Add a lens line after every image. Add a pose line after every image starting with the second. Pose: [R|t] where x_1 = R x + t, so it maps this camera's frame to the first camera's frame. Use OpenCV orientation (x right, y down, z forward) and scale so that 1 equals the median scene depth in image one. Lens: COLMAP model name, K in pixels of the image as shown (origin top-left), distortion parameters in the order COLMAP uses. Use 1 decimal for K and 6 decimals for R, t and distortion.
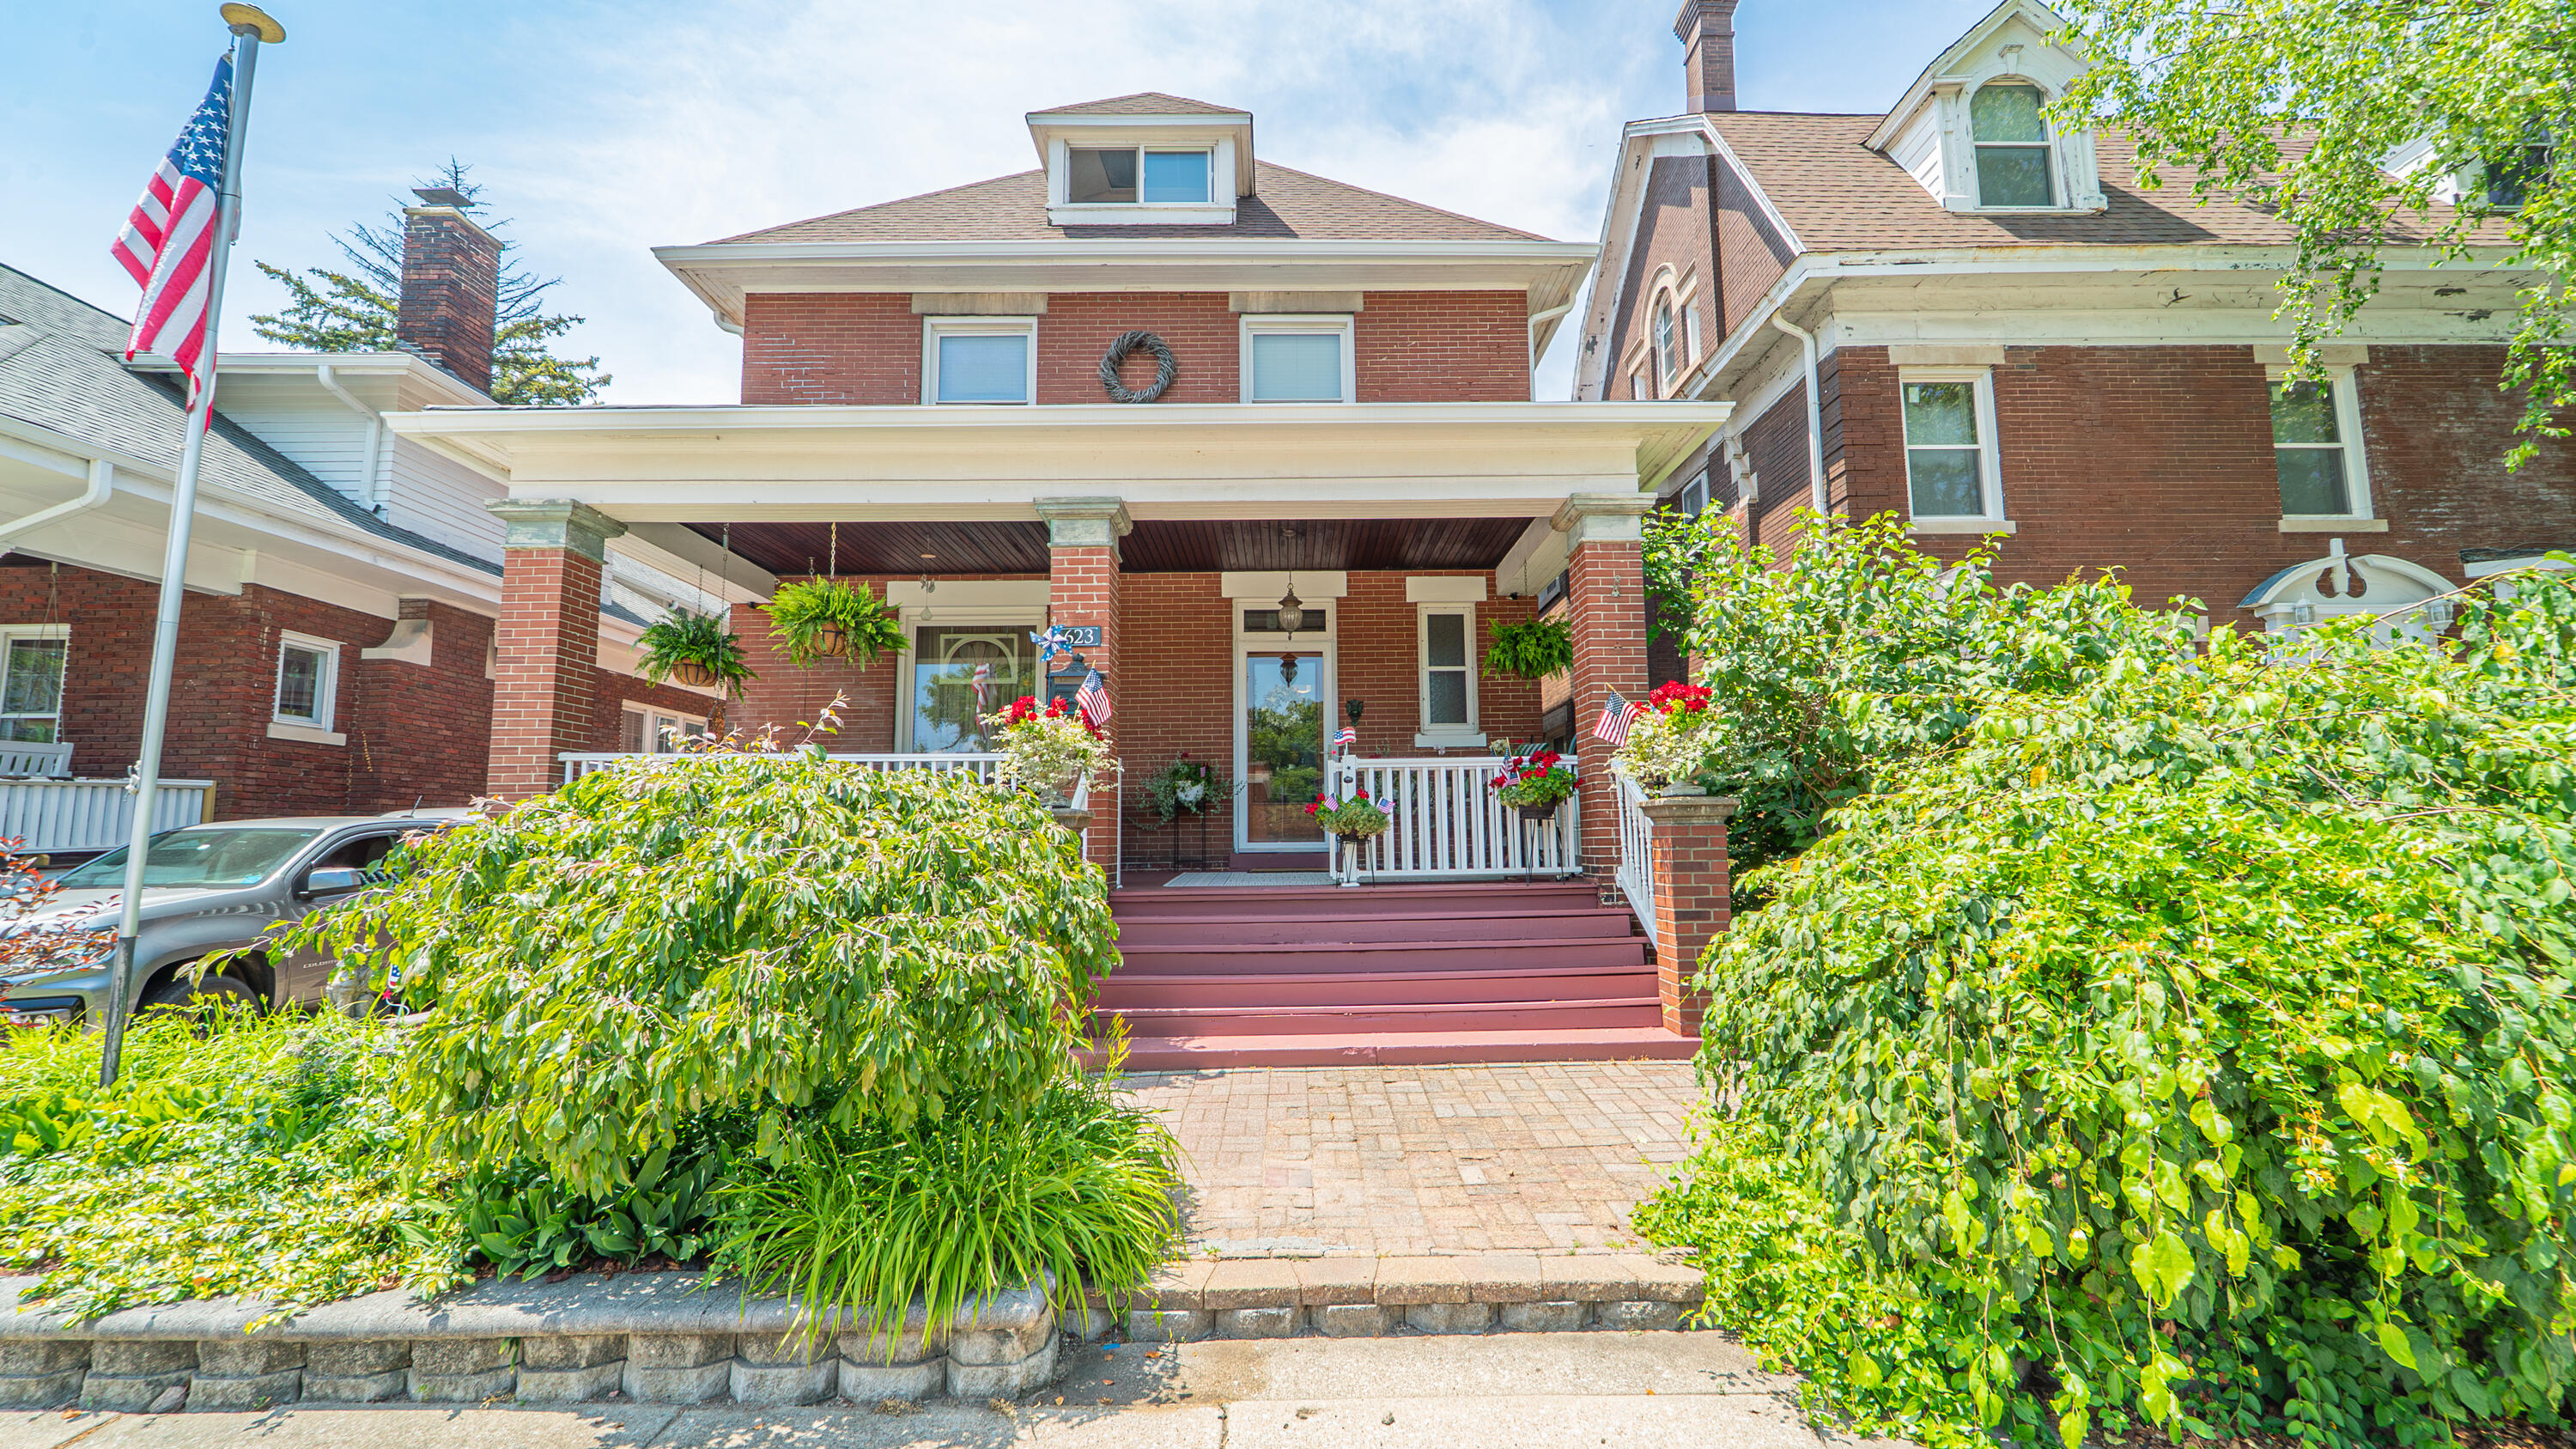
lens RADIAL K [[1033.1, 0, 1294.3], [0, 1033.1, 724.6], [0, 0, 1]] dist [-0.003014, -0.000223]
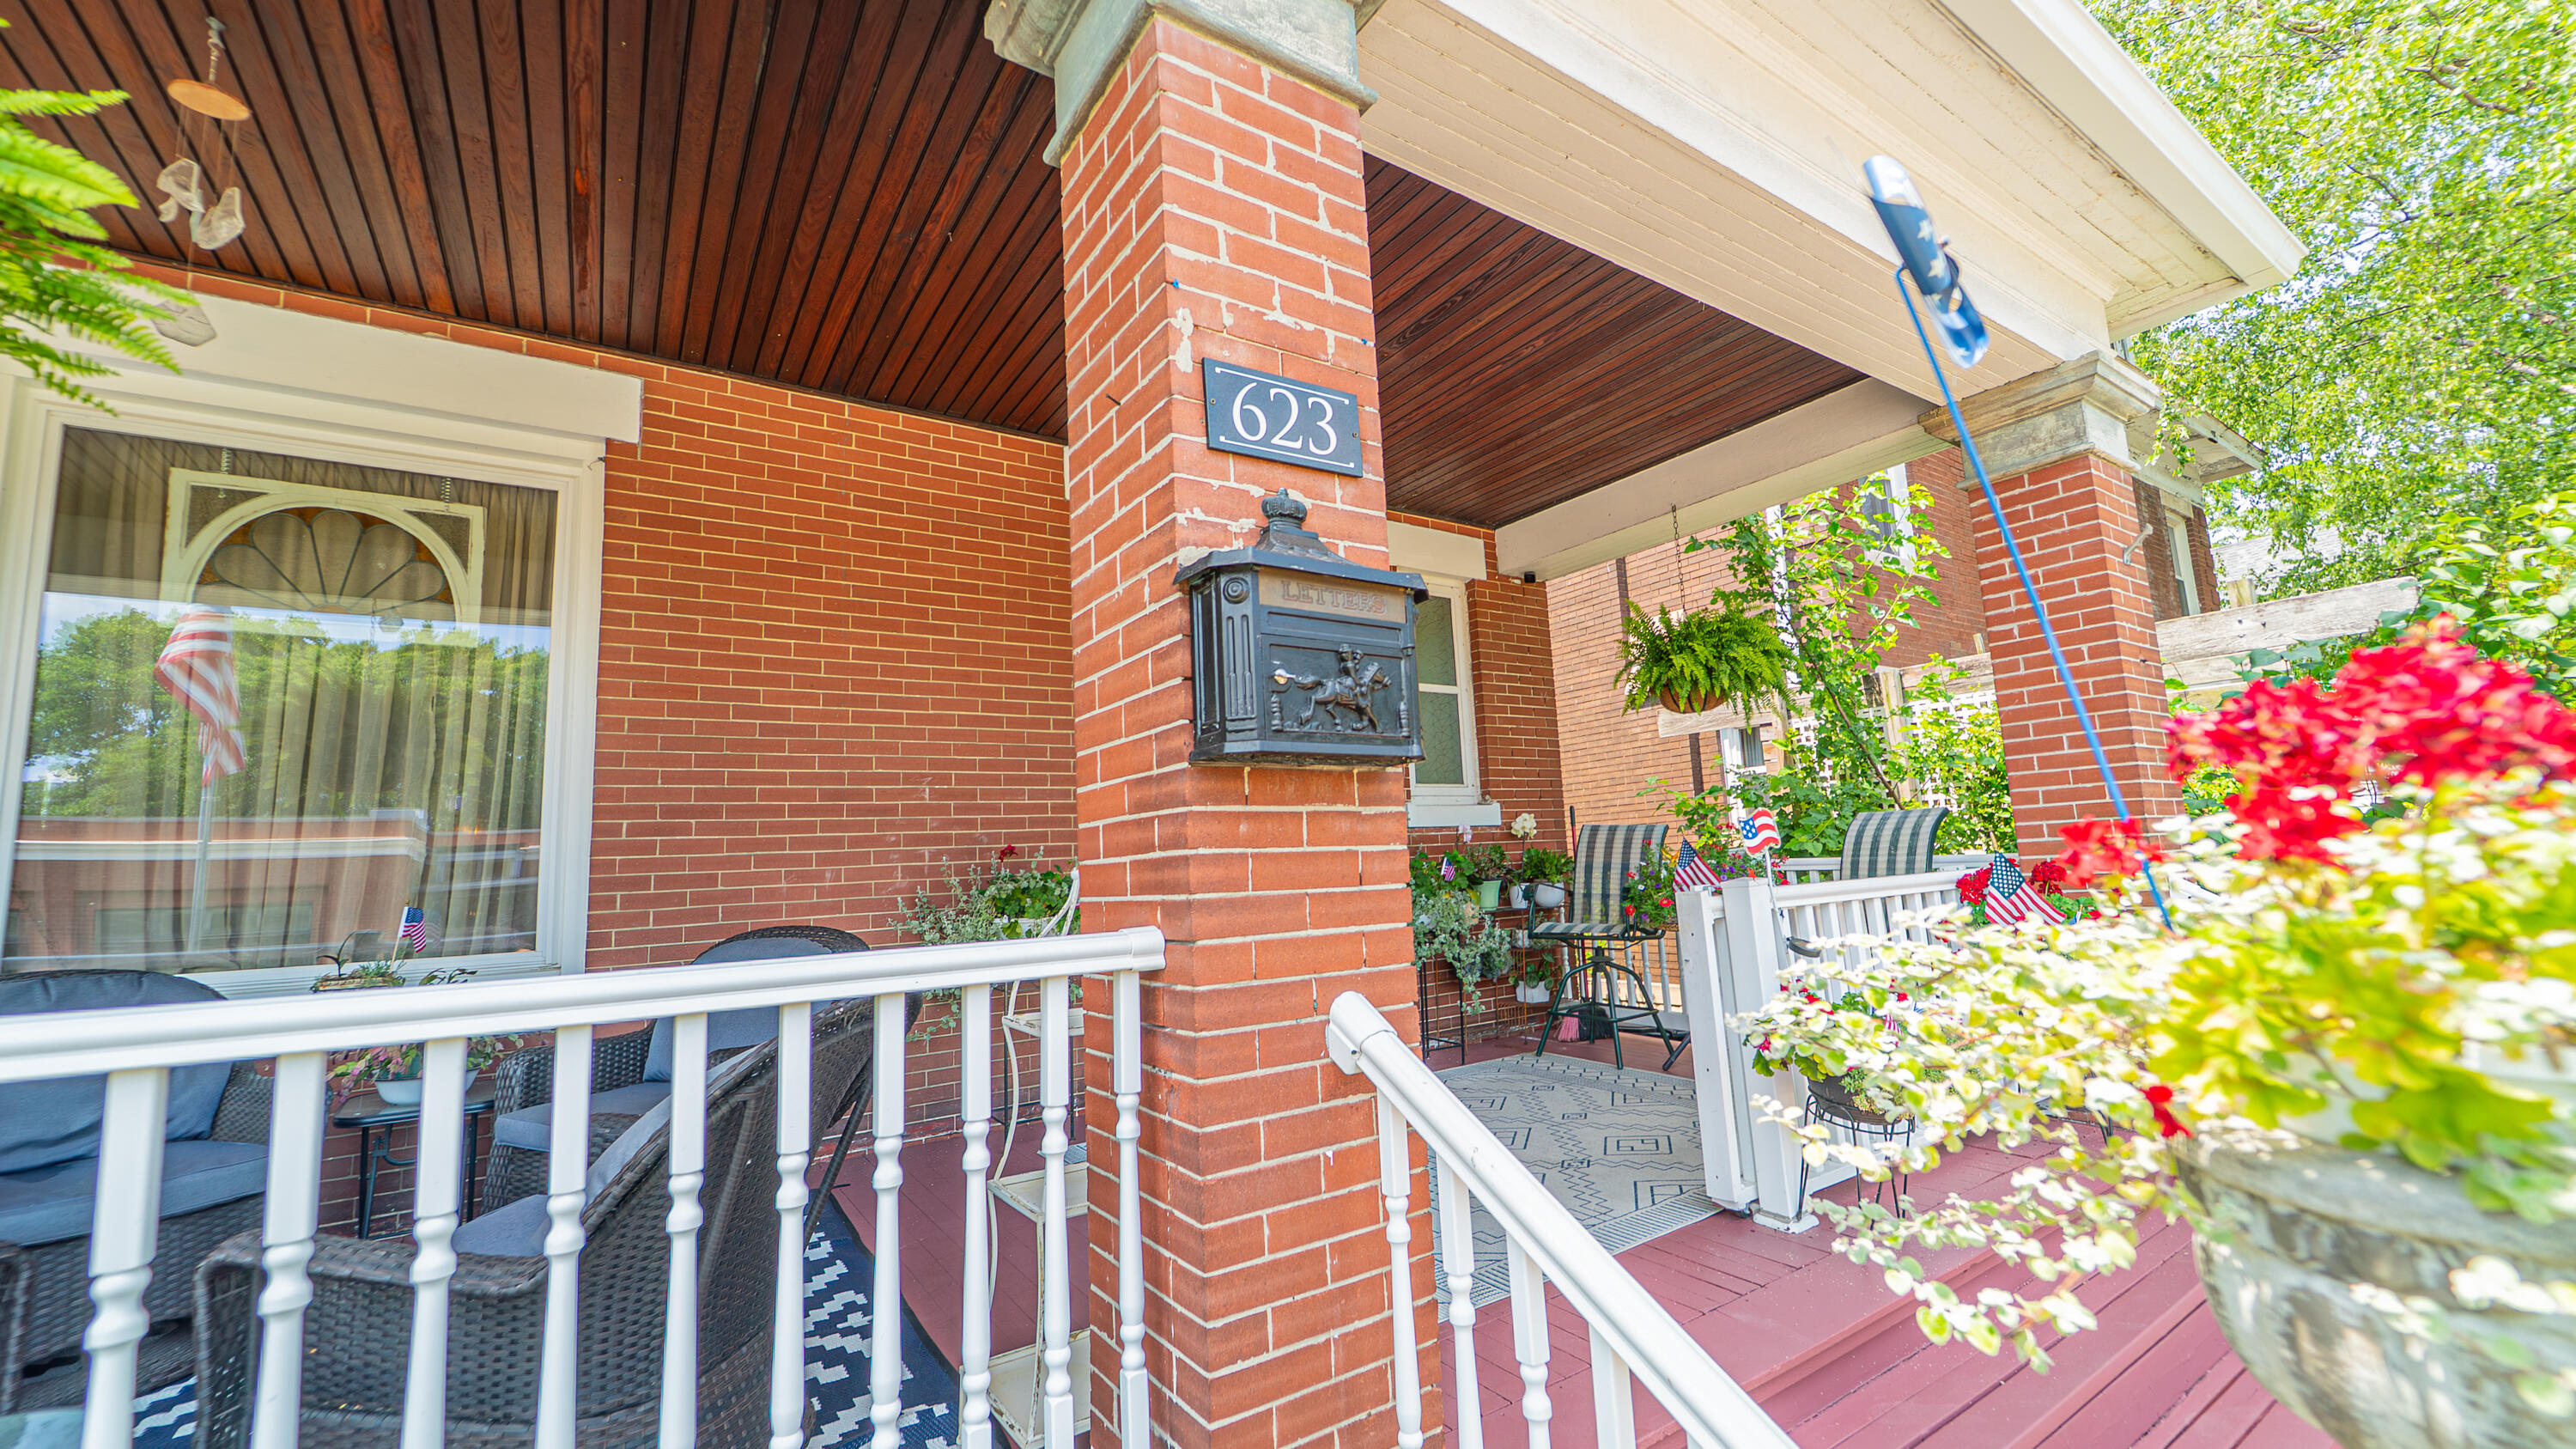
lens RADIAL K [[1033.1, 0, 1288.6], [0, 1033.1, 725.9], [0, 0, 1]] dist [-0.003014, -0.000223]
pose [[0.836125, 0.049358, 0.546314, -0.227598], [-0.028337, 0.998500, -0.046843, -0.004583], [-0.547807, 0.023685, 0.836269, 0.560664]]
